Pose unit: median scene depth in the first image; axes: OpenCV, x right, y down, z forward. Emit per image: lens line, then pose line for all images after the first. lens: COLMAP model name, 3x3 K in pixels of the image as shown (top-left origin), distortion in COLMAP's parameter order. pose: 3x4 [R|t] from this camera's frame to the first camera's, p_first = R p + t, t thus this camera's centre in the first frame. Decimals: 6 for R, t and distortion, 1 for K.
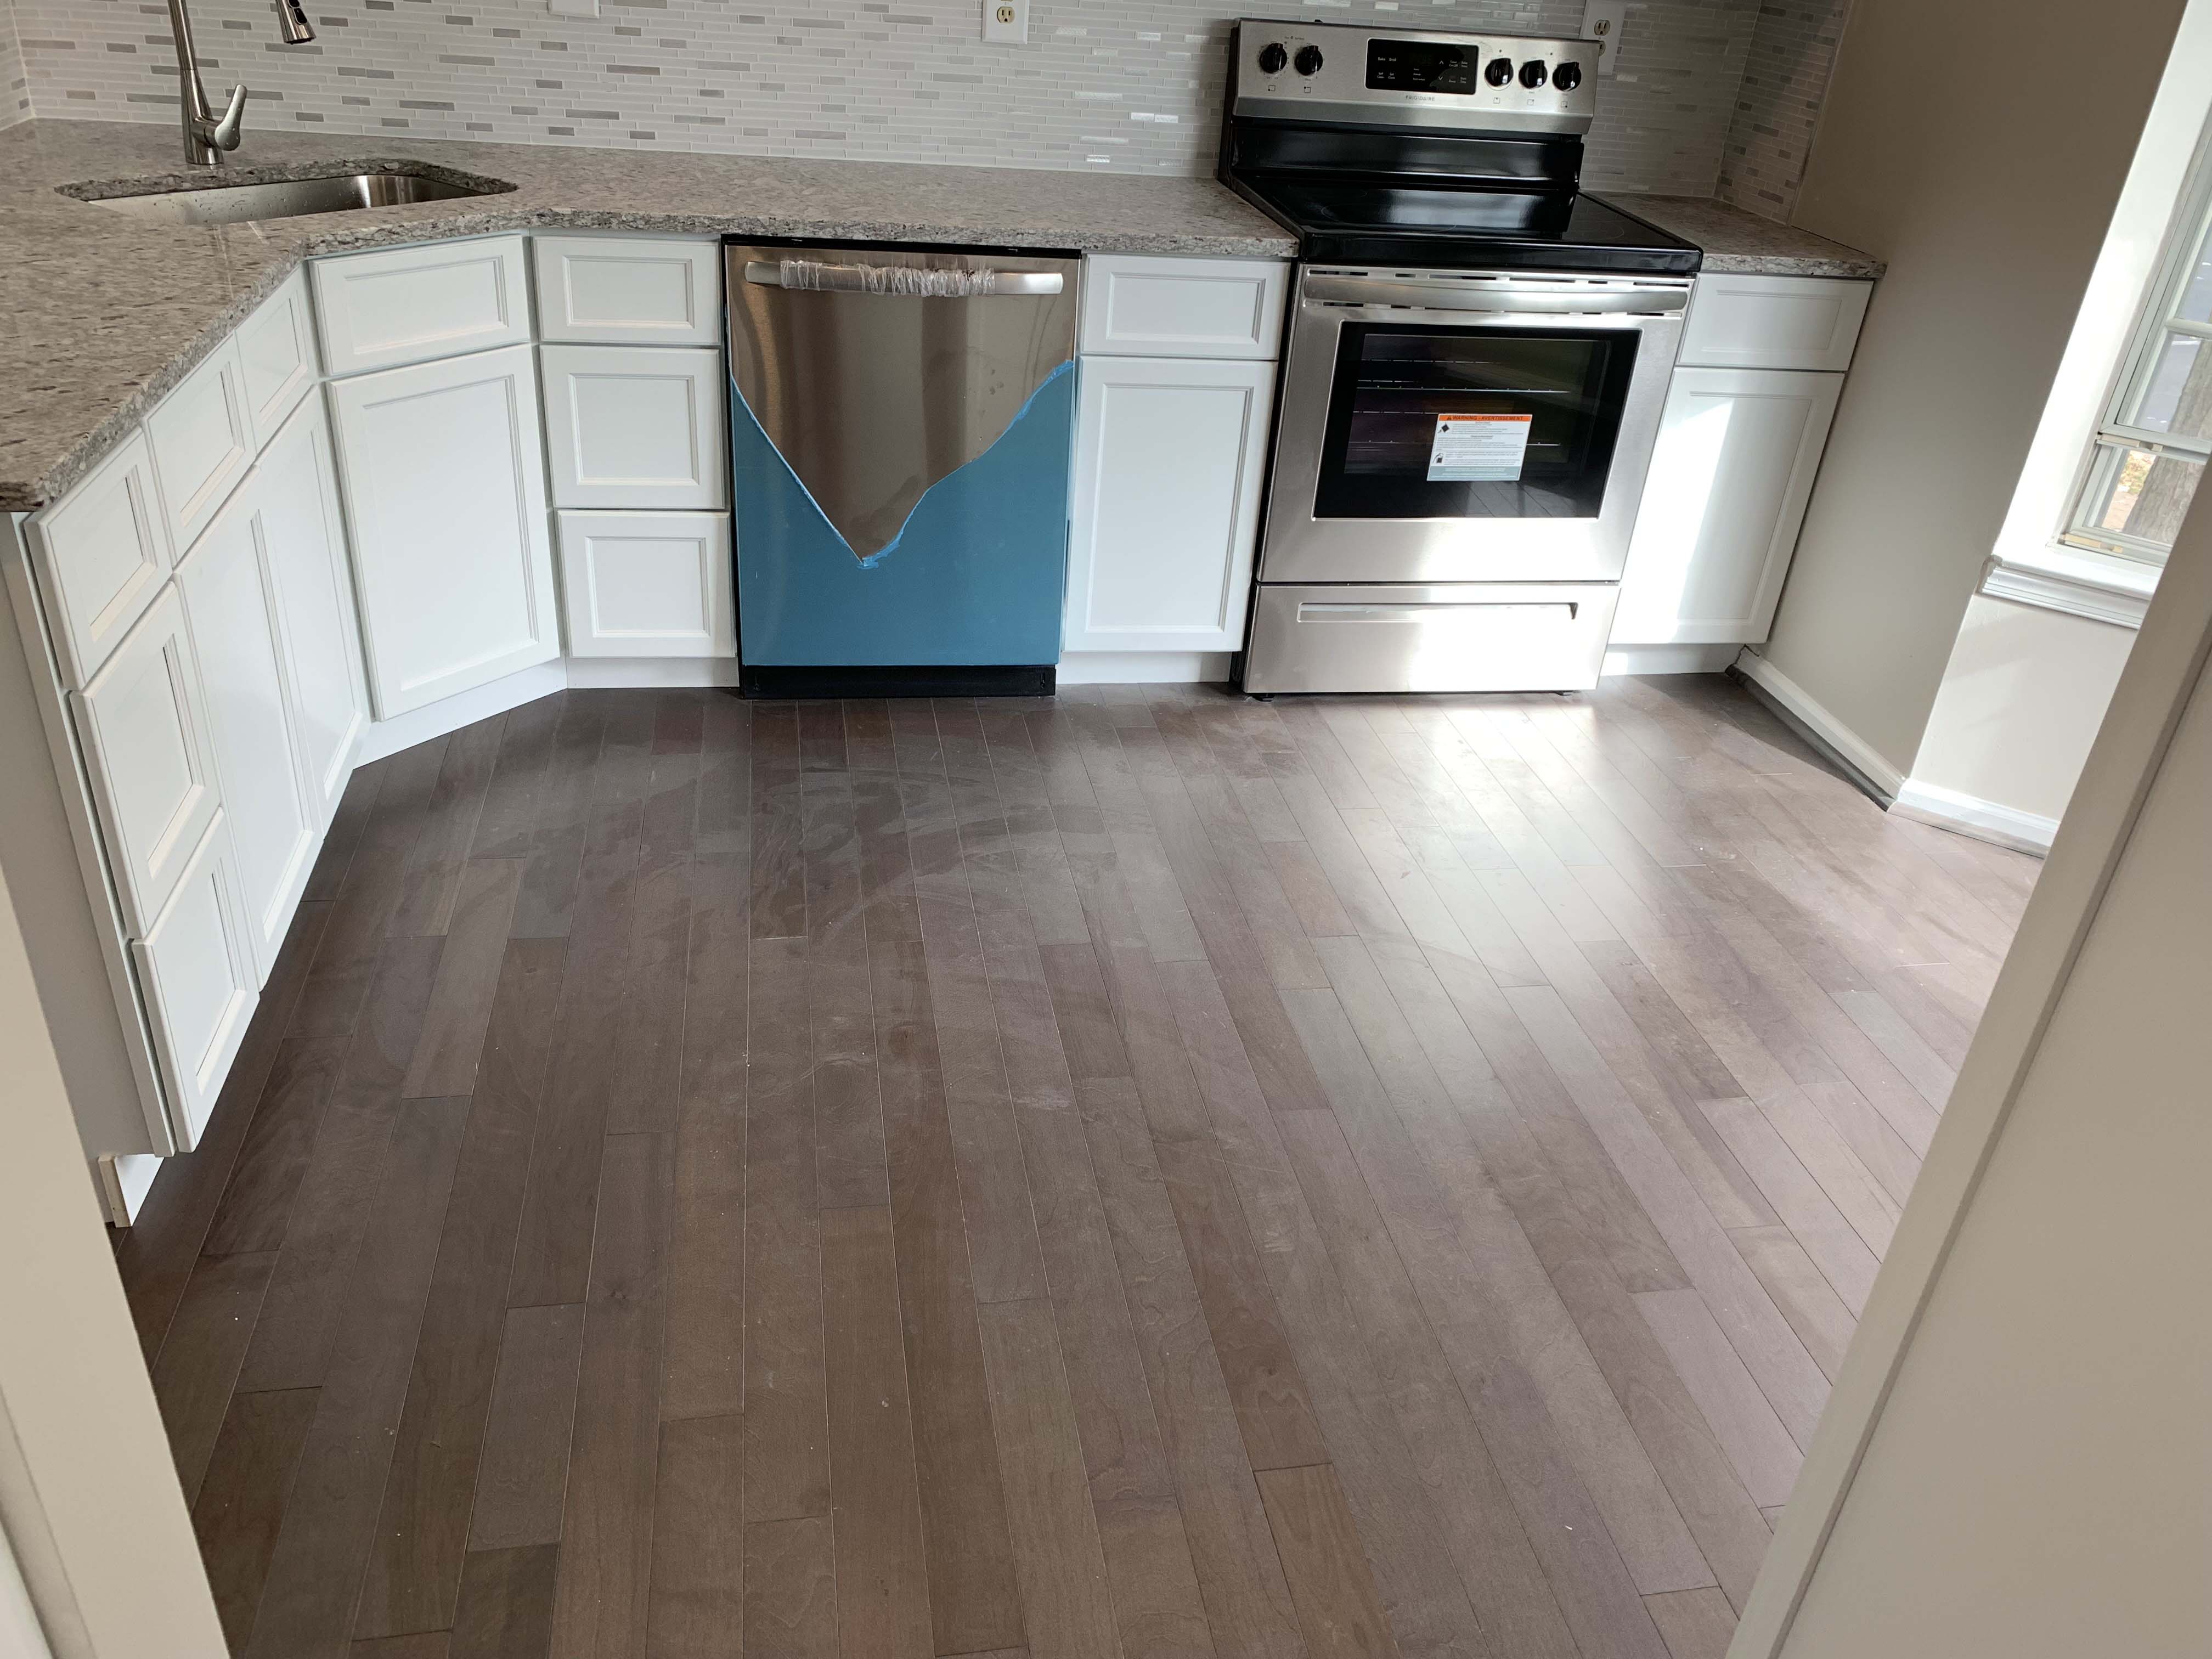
lens RADIAL K [[1711.1, 0, 1116.0], [0, 1711.1, 827.5], [0, 0, 1]] dist [0.010048, -0.007694]
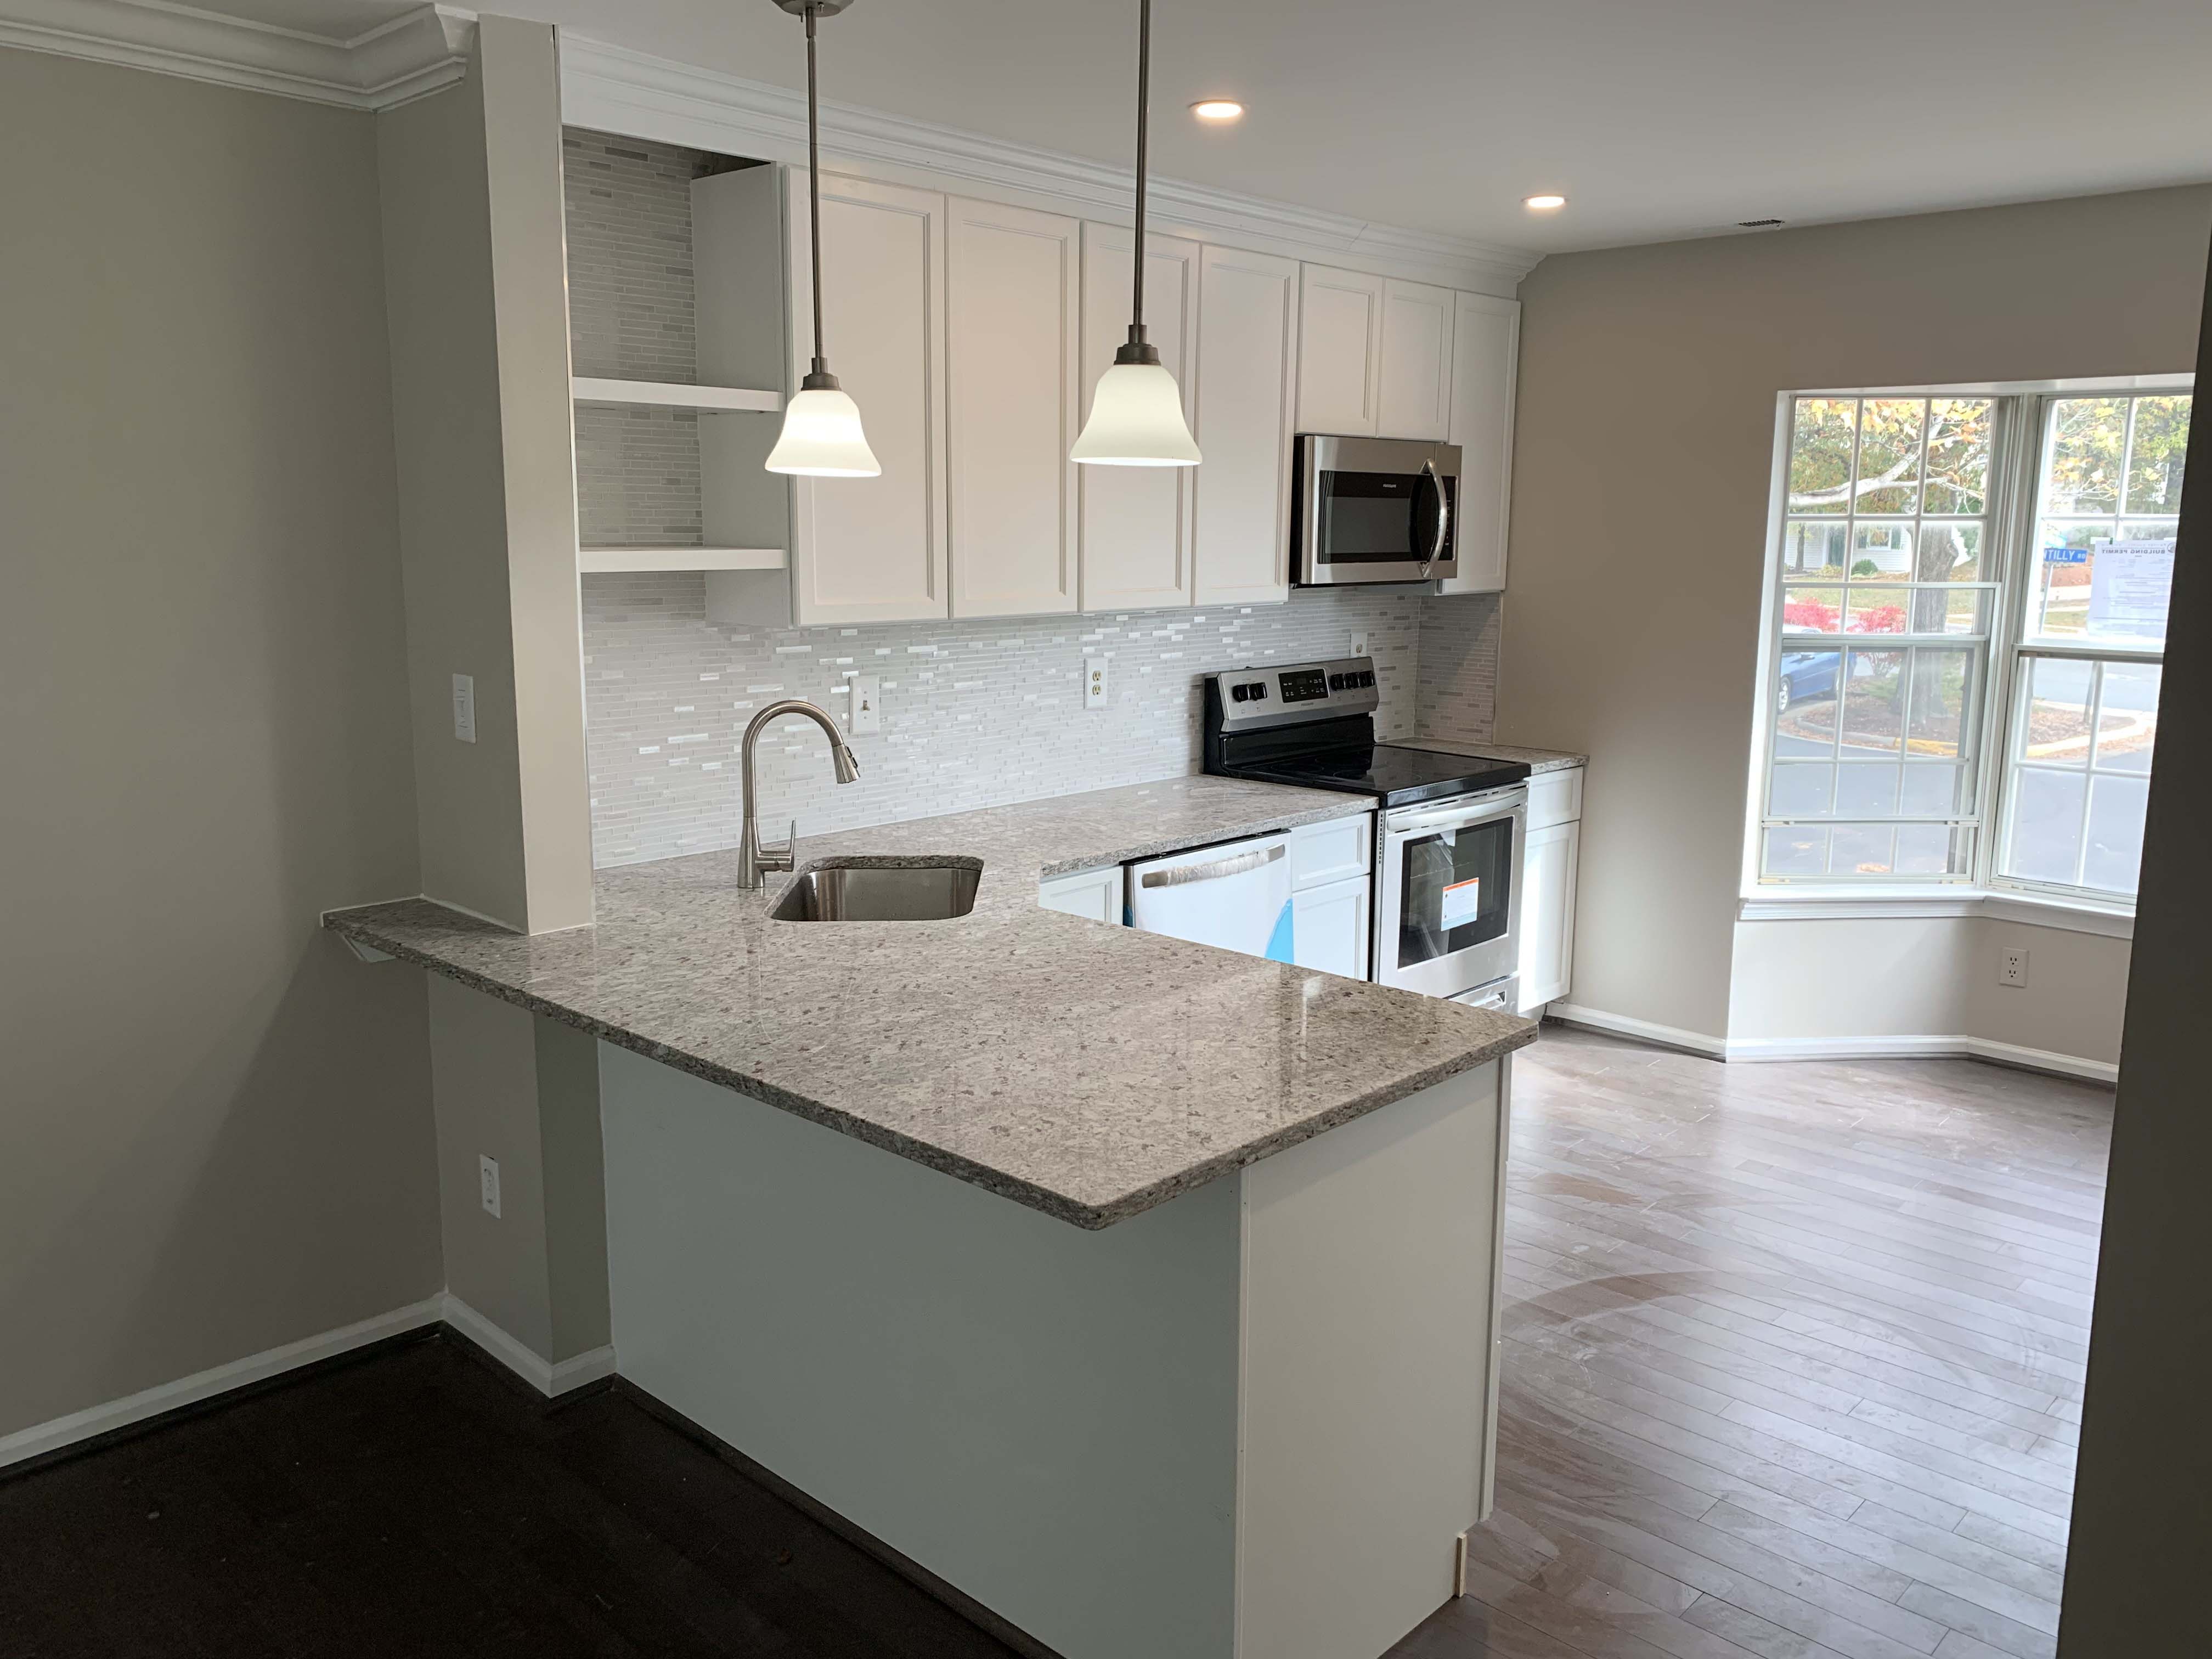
lens RADIAL K [[1711.1, 0, 1107.0], [0, 1711.1, 819.1], [0, 0, 1]] dist [0.010048, -0.007694]
pose [[0.808935, -0.171881, 0.562211, -0.887683], [0.338059, 0.918383, -0.205643, -0.084509], [-0.480978, 0.356413, 0.801018, -0.099691]]
